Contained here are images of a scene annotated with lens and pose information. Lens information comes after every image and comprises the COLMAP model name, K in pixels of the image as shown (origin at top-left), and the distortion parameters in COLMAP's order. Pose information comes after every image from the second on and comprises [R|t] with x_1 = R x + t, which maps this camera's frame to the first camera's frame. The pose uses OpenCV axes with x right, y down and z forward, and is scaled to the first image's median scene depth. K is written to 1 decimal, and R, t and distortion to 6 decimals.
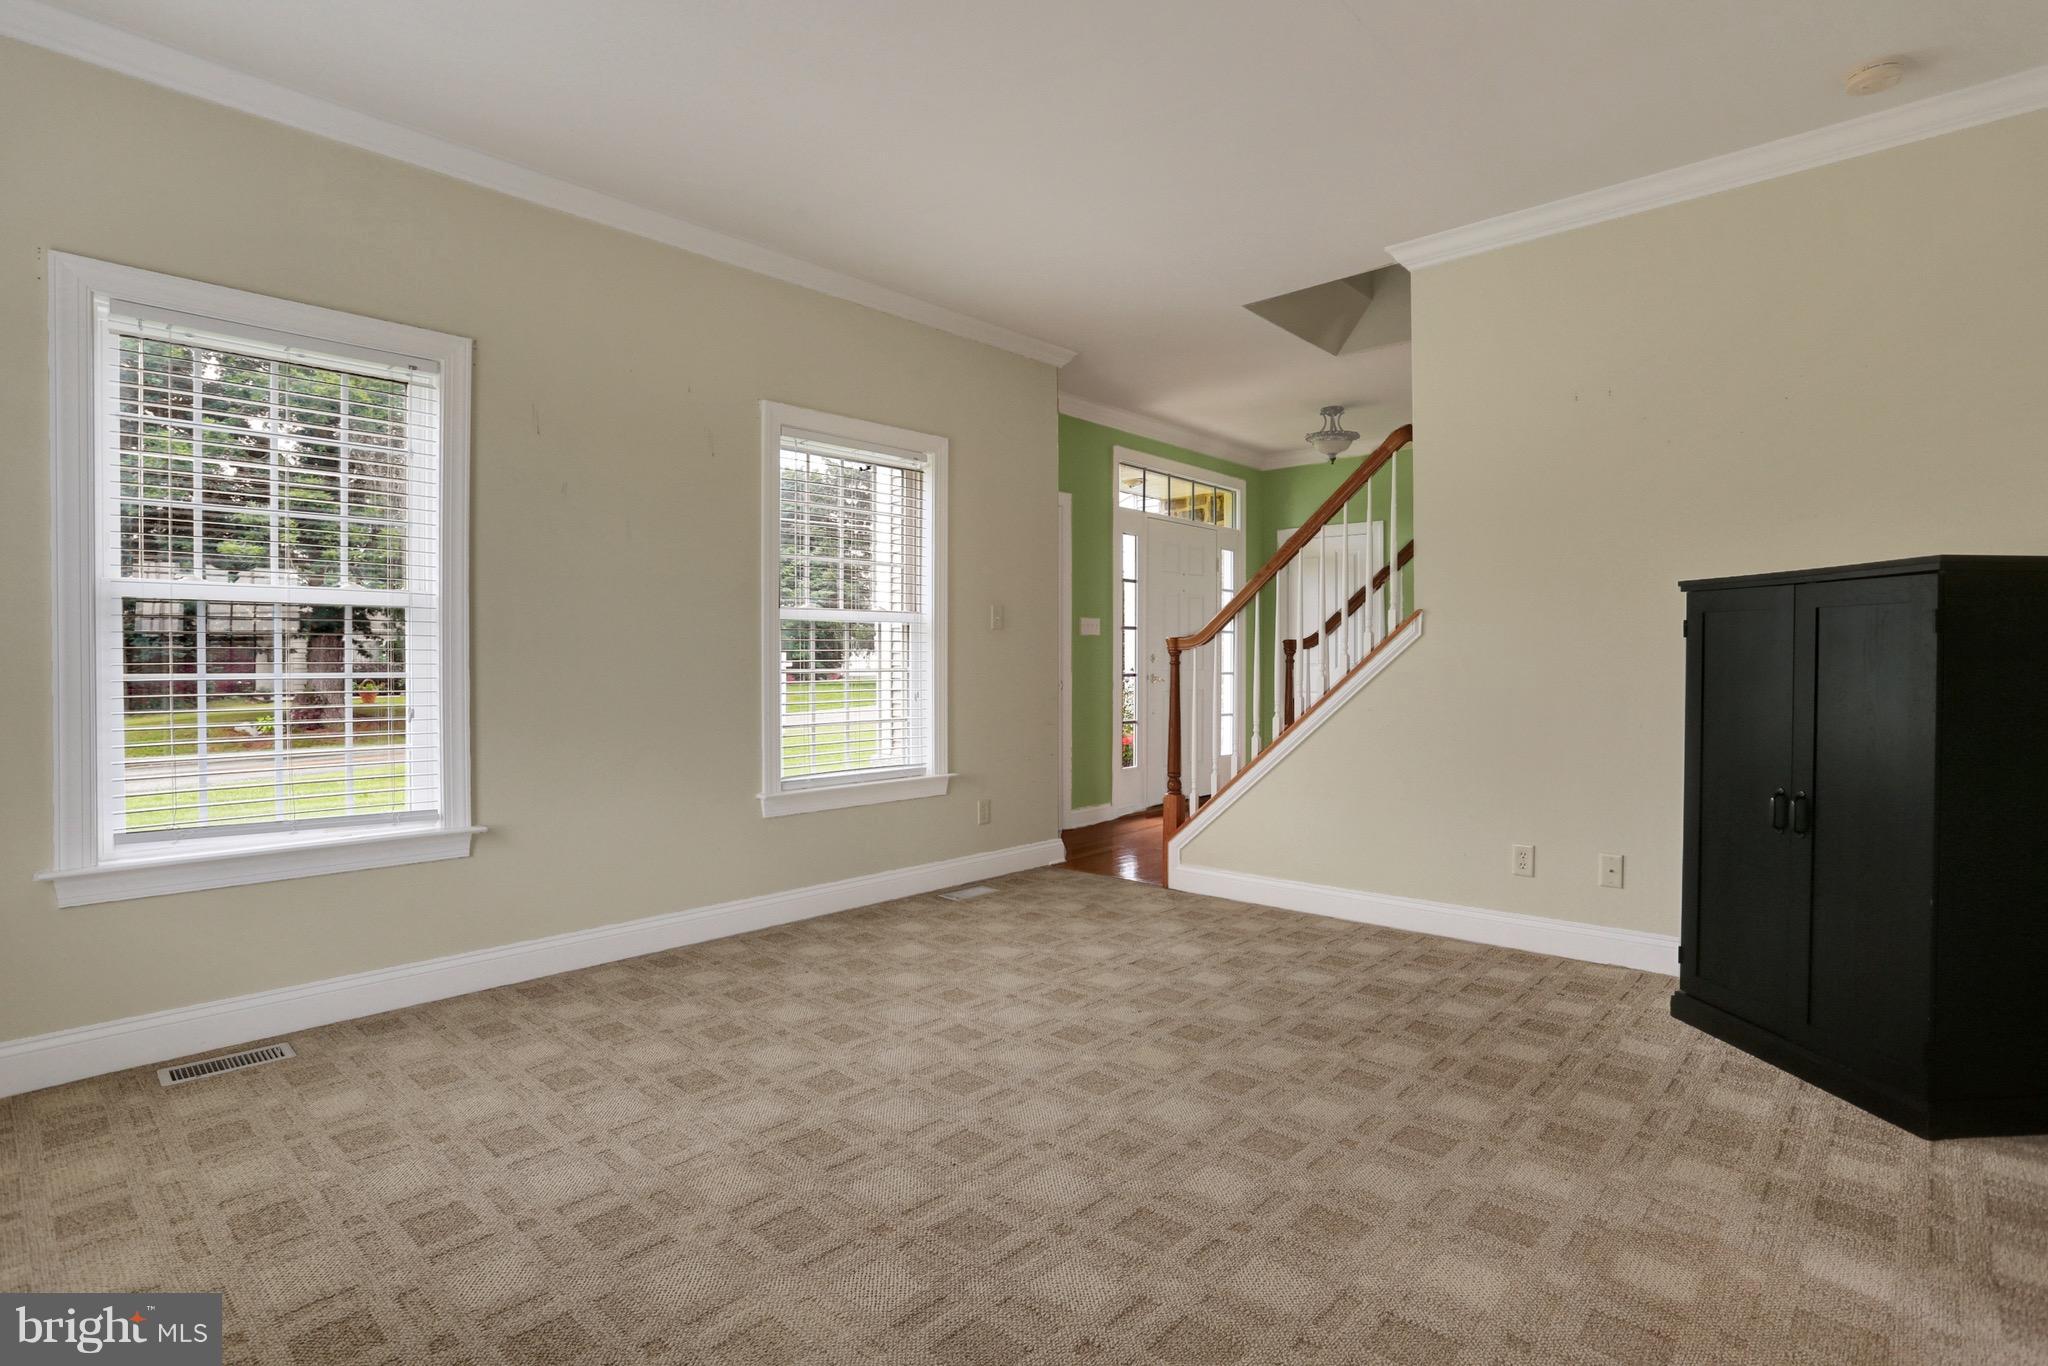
lens RADIAL K [[1026.7, 0, 1027.9], [0, 1026.7, 669.9], [0, 0, 1]] dist [-0.065029, 0.024094]
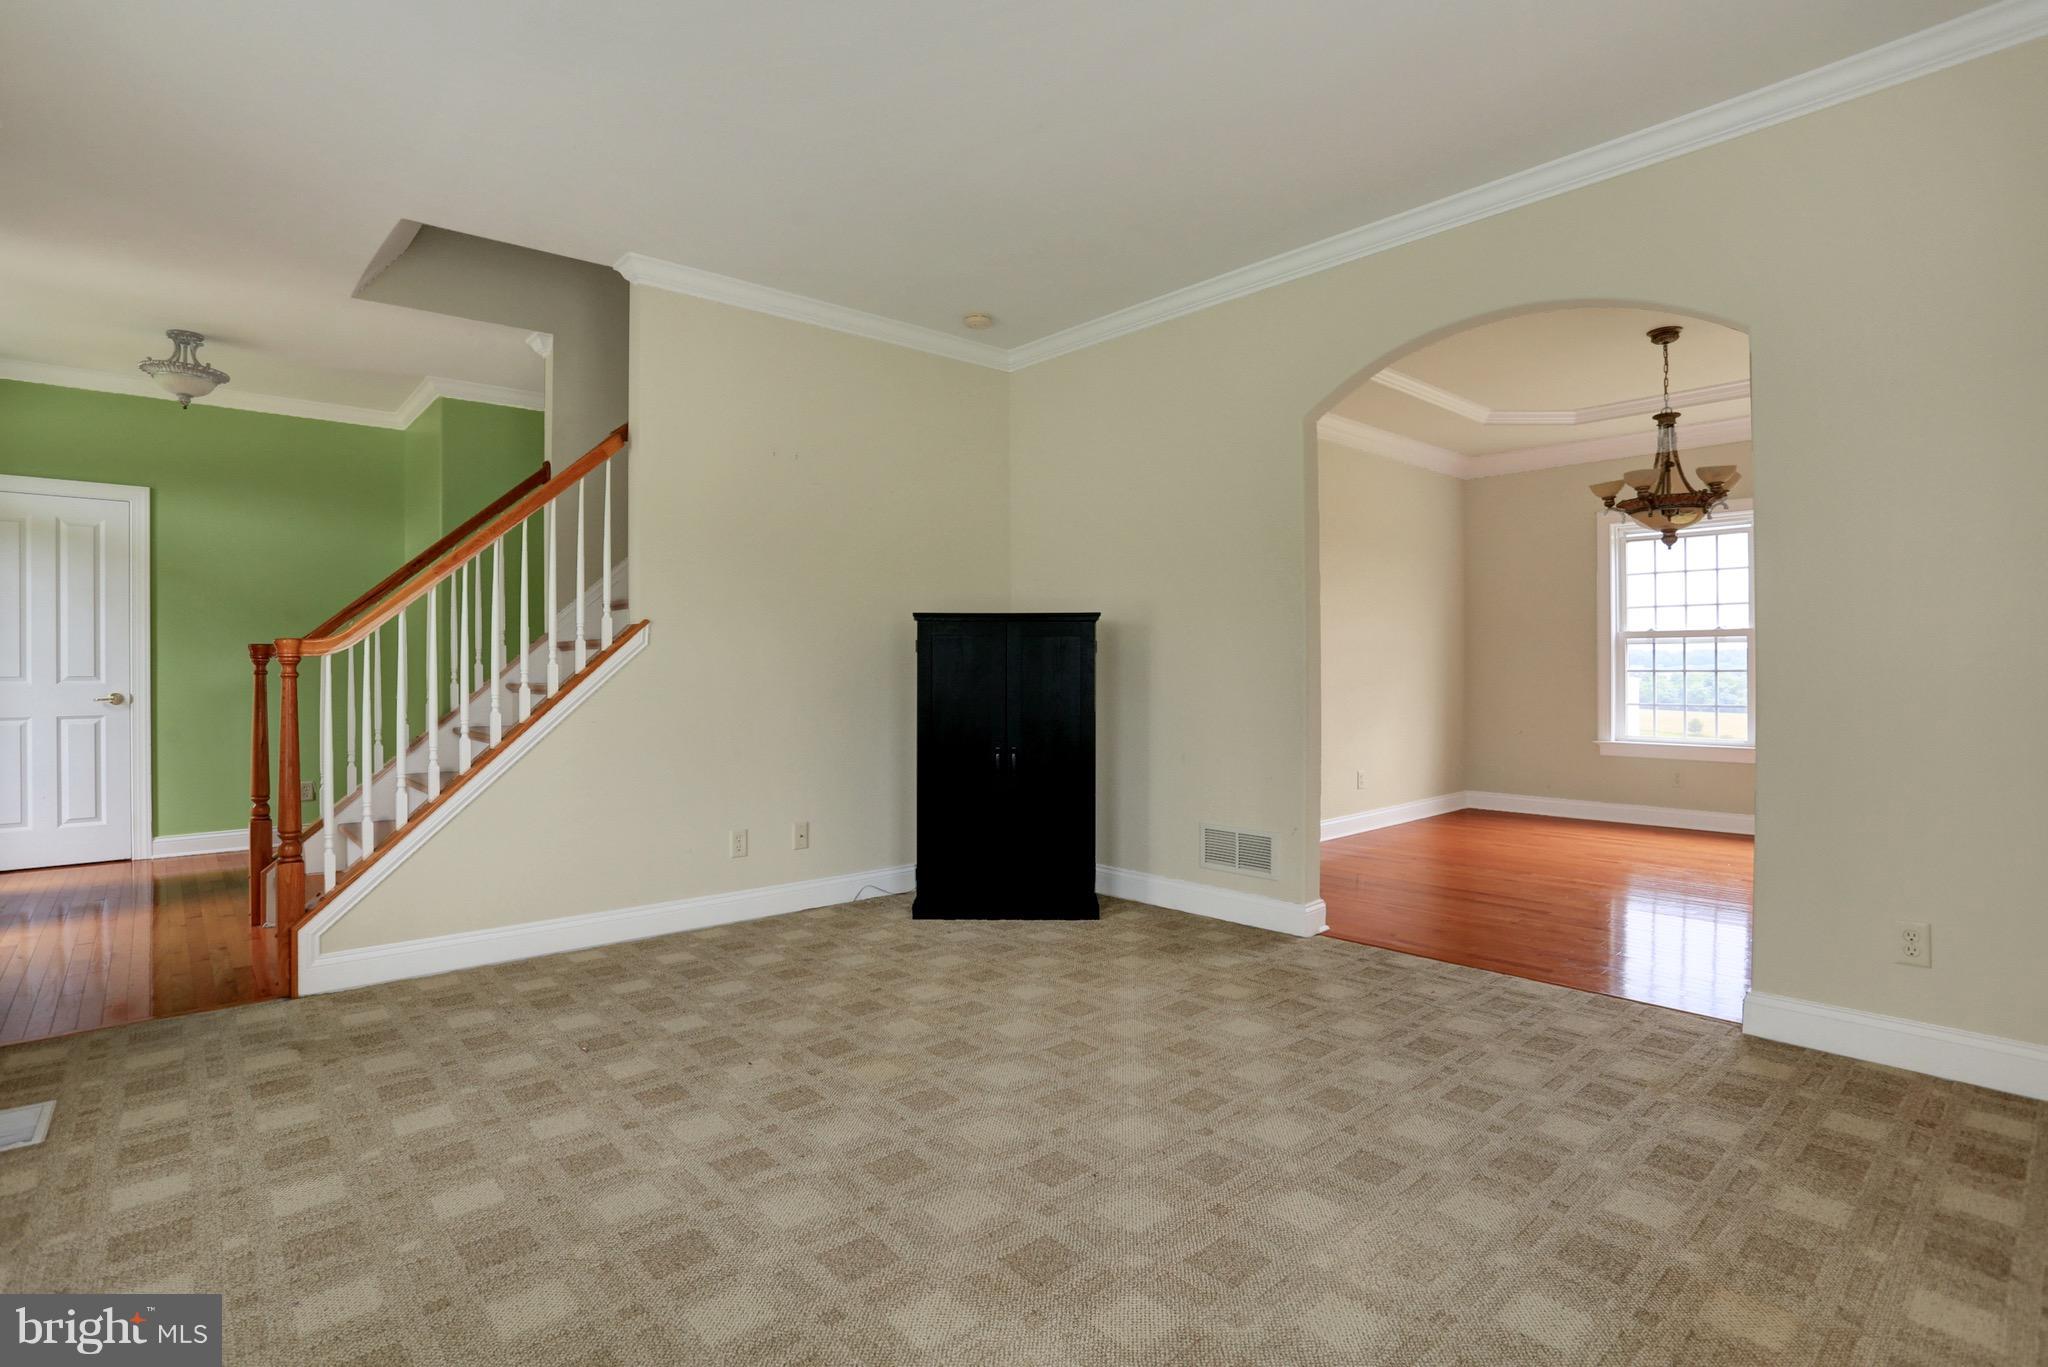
lens RADIAL K [[1014.4, 0, 1020.0], [0, 1014.4, 674.4], [0, 0, 1]] dist [-0.056221, 0.001014]
pose [[0.093427, -0.006574, 0.995604, -0.740347], [0.012039, 0.999913, 0.005473, -0.006533], [-0.995553, 0.011474, 0.093498, 0.684481]]
